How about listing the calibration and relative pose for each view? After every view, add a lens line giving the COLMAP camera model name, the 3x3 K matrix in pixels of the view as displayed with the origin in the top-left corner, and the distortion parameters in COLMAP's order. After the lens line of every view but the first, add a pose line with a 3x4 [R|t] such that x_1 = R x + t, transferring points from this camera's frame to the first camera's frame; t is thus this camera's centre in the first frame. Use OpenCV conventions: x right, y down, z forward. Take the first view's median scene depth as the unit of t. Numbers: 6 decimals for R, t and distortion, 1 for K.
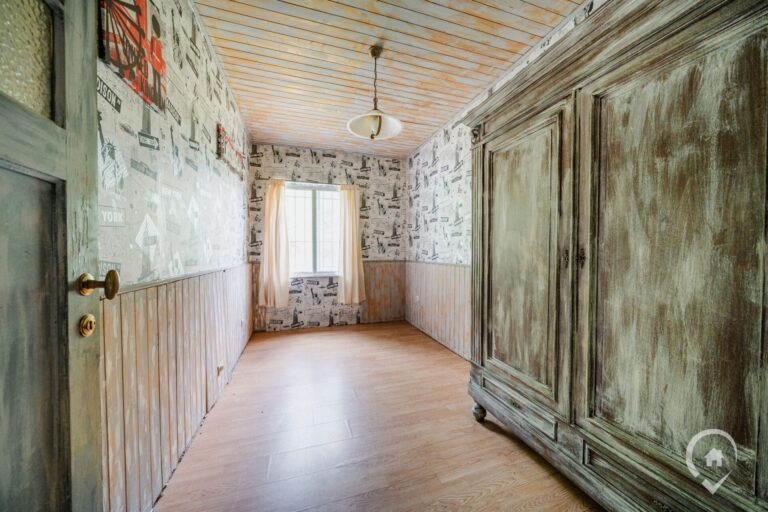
lens RADIAL K [[260.2, 0, 379.8], [0, 260.2, 256.9], [0, 0, 1]] dist [-0.002975, -0.000158]
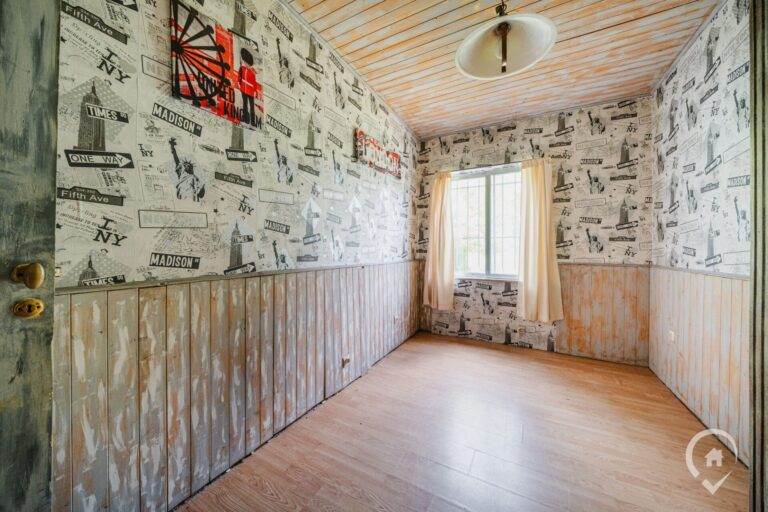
lens RADIAL K [[260.2, 0, 385.9], [0, 260.2, 249.4], [0, 0, 1]] dist [-0.002975, -0.000158]
pose [[0.691763, 0.003891, -0.722114, 0.134874], [-0.018778, 0.999744, -0.012602, -0.003928], [0.721880, 0.022277, 0.691660, 0.207521]]
